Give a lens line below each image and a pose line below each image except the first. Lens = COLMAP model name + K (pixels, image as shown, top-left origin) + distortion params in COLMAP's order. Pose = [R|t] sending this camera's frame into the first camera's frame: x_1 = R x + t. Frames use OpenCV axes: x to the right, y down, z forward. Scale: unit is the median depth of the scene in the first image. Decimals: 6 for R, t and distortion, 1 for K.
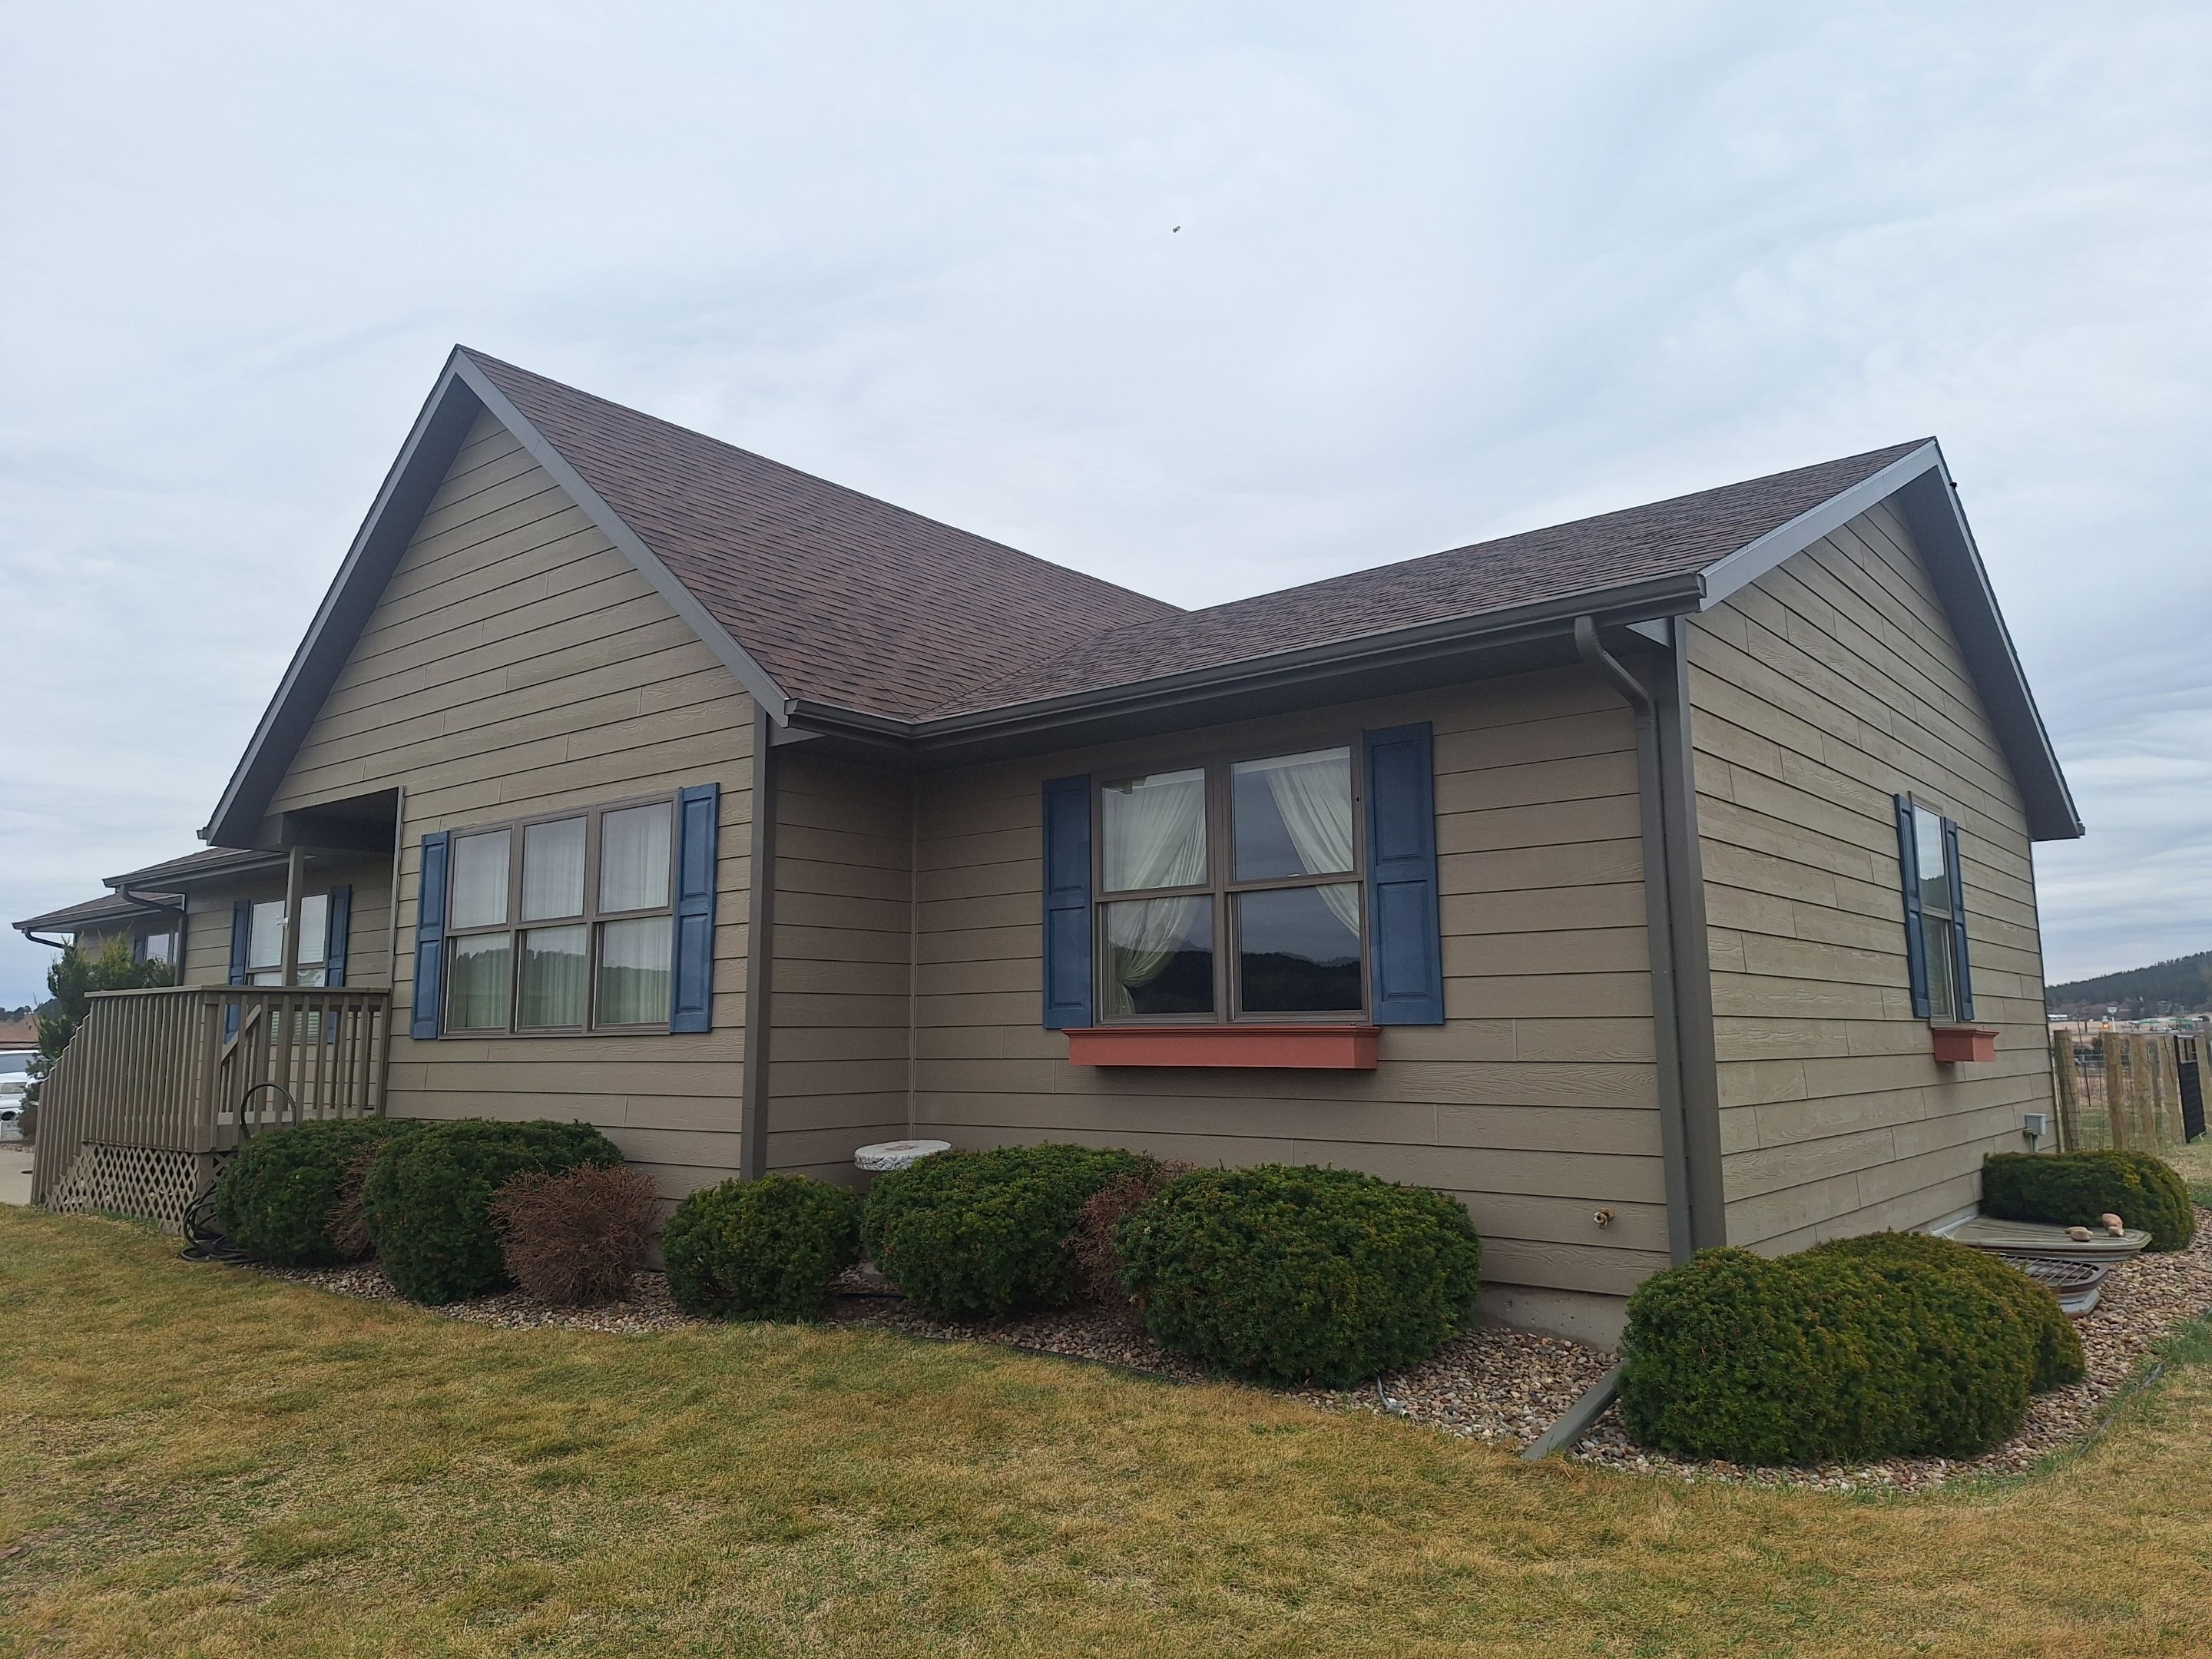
lens RADIAL K [[1590.1, 0, 1111.0], [0, 1590.1, 814.7], [0, 0, 1]] dist [0.046083, -0.055083]
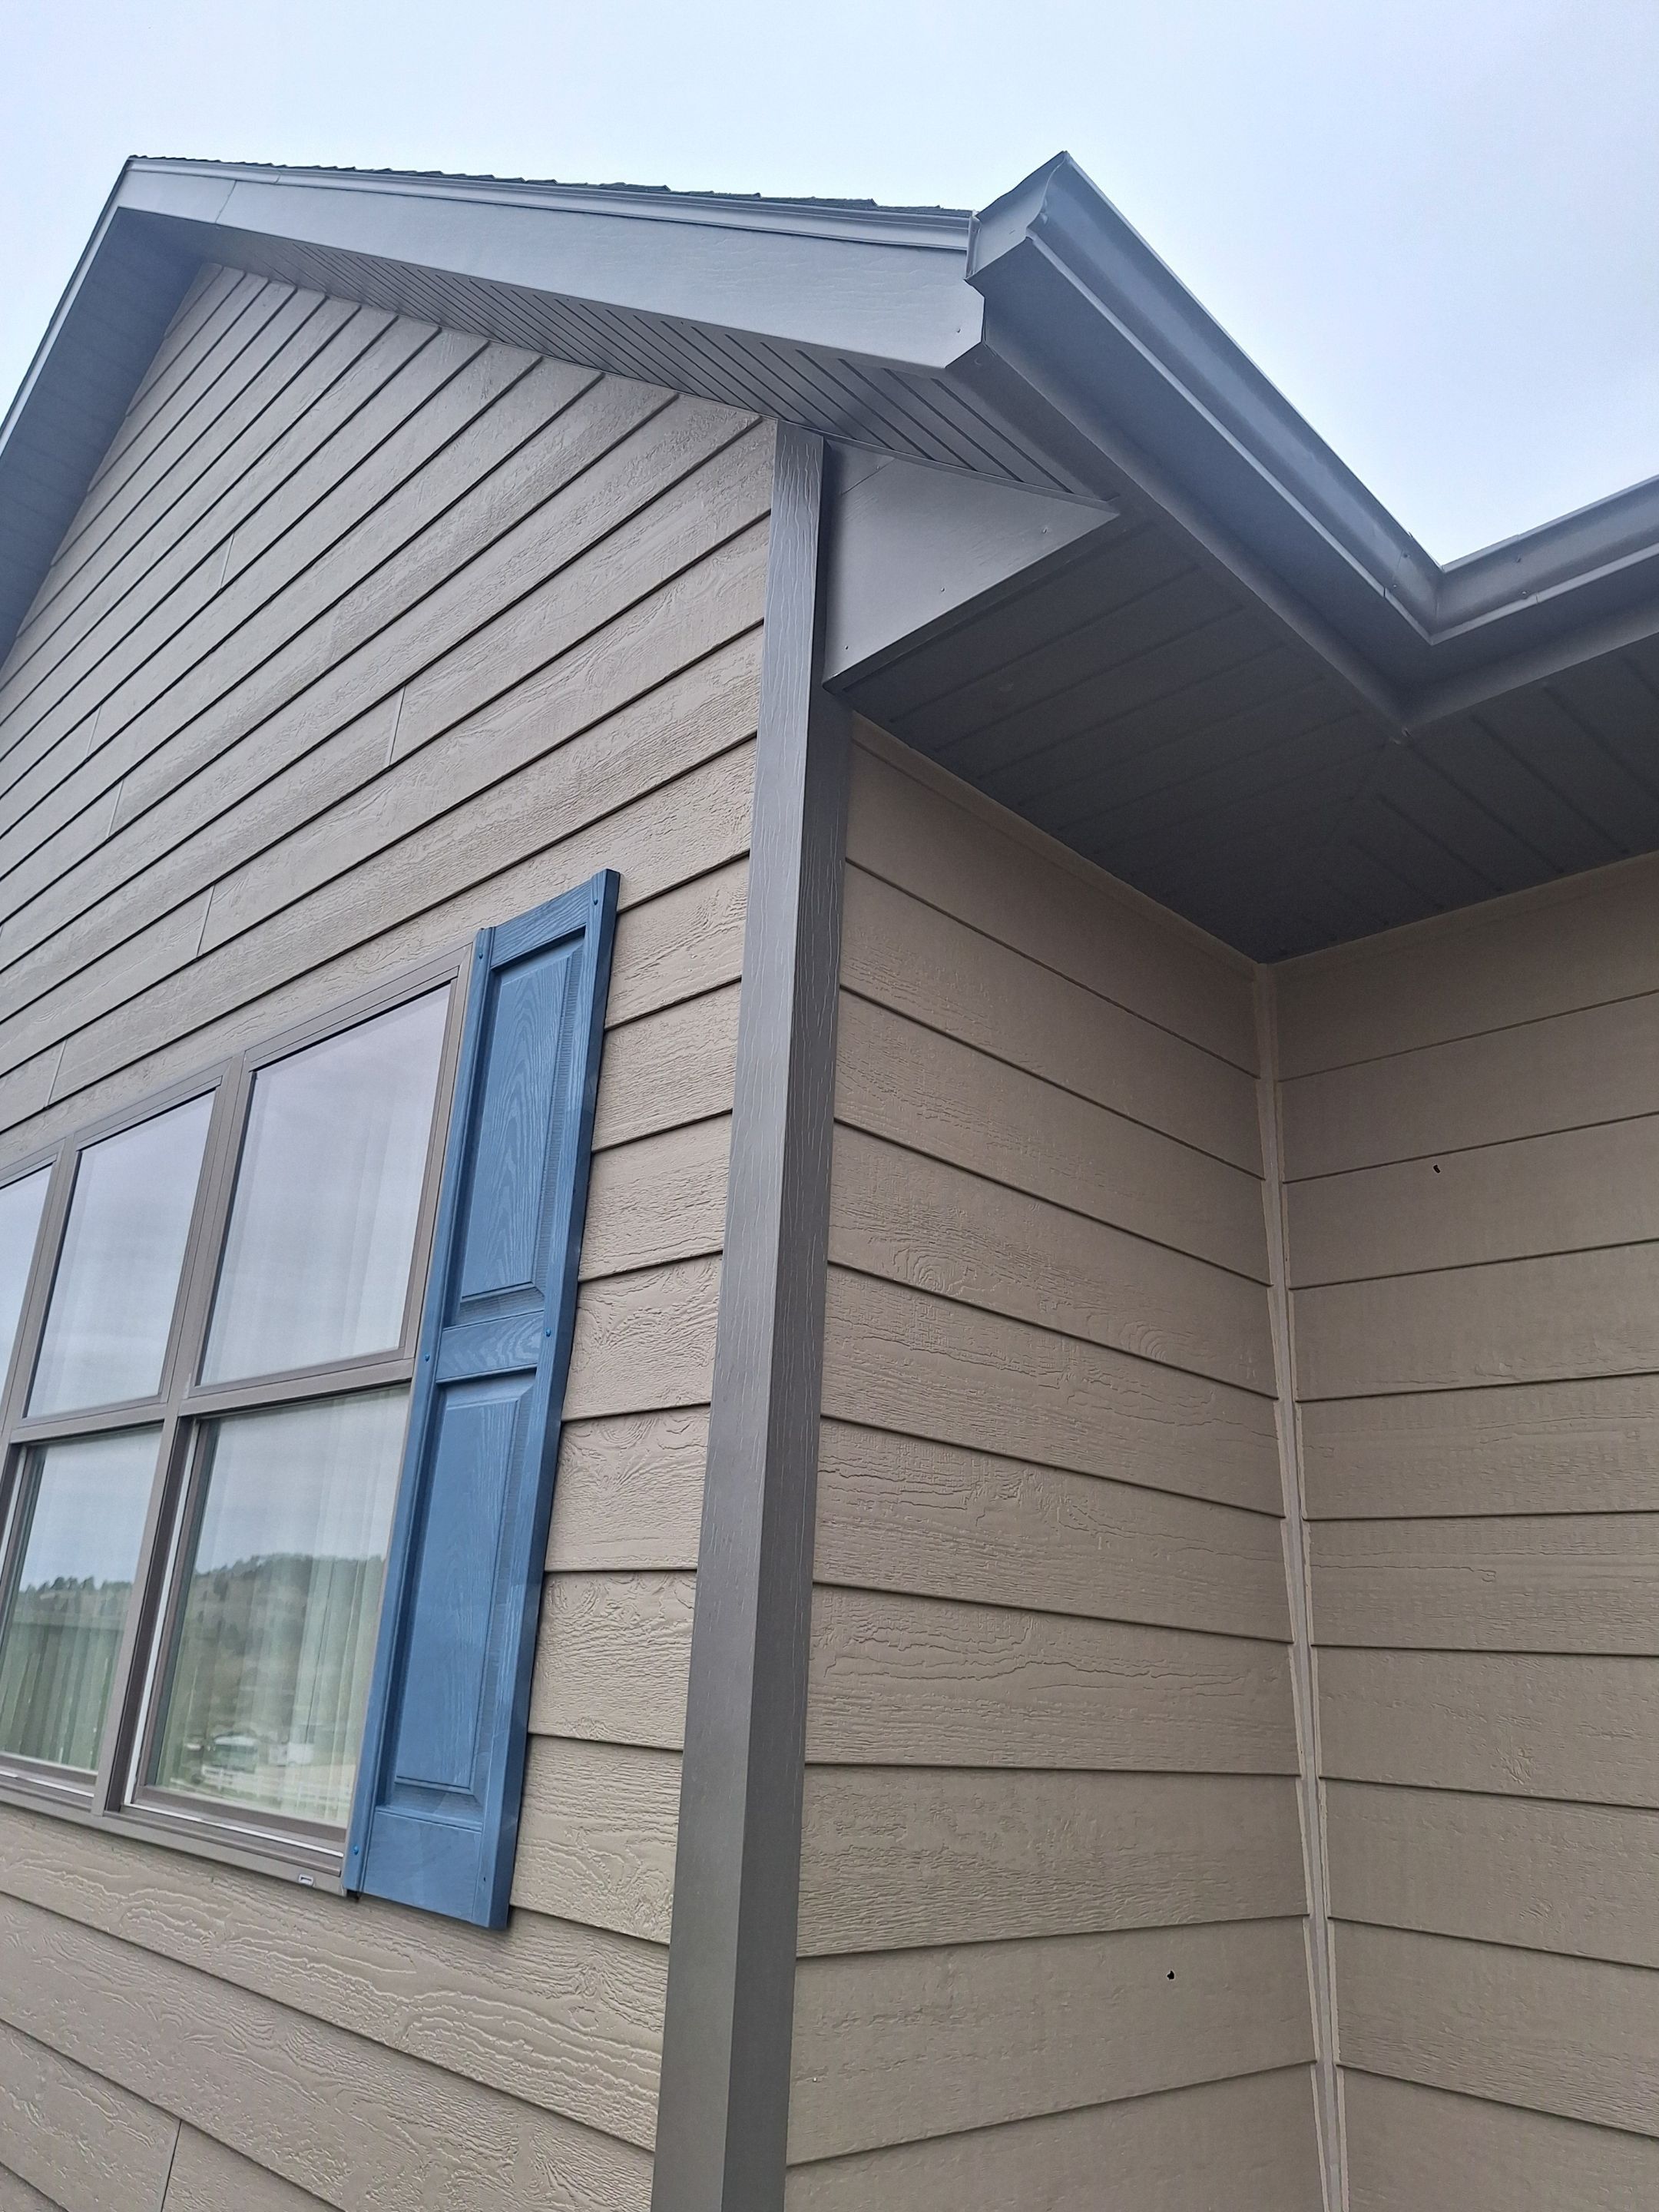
lens RADIAL K [[1590.1, 0, 790.5], [0, 1590.1, 1086.7], [0, 0, 1]] dist [0.046083, -0.055083]
pose [[0.990441, 0.014107, -0.137214, -0.182541], [-0.041335, 0.979397, -0.197671, 0.065922], [0.131599, 0.201453, 0.970618, 0.762367]]
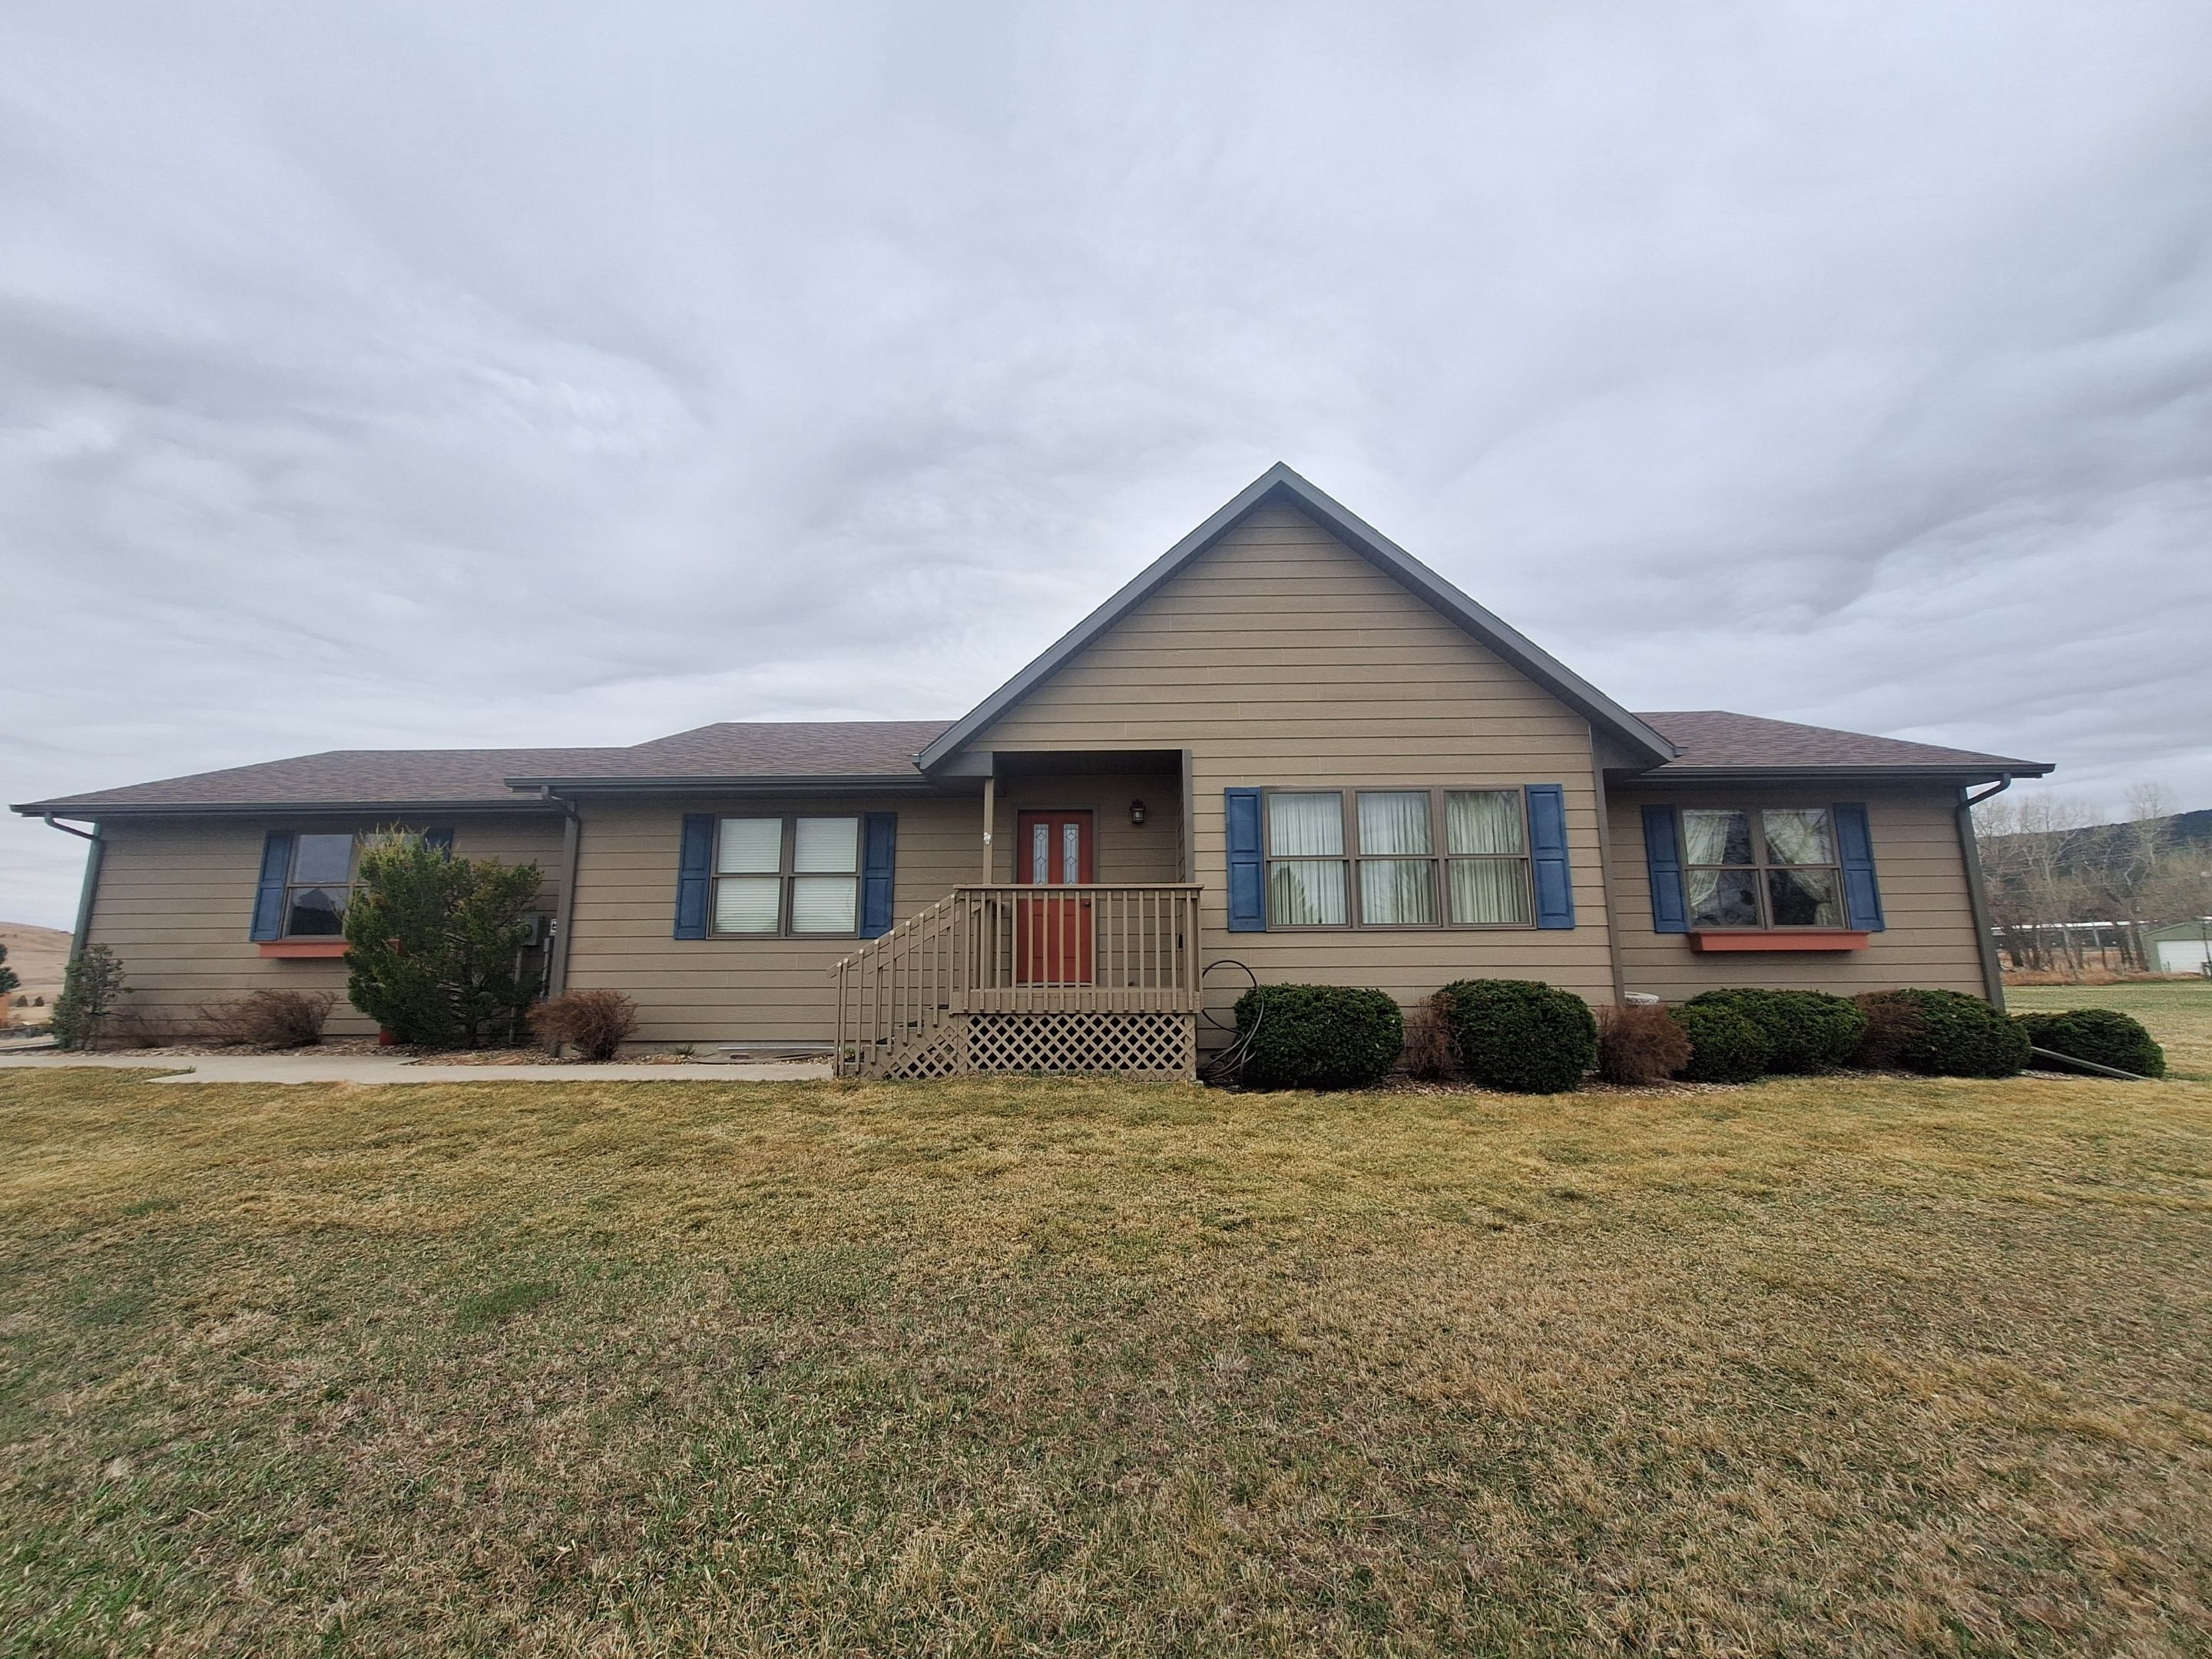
lens RADIAL K [[859.5, 0, 1105.6], [0, 859.5, 832.9], [0, 0, 1]] dist [-0.014324, -0.000037]
pose [[0.789089, 0.095950, 0.606739, -1.198135], [-0.089915, 0.995128, -0.040432, 0.114508], [-0.607663, -0.022651, 0.793872, 0.570195]]
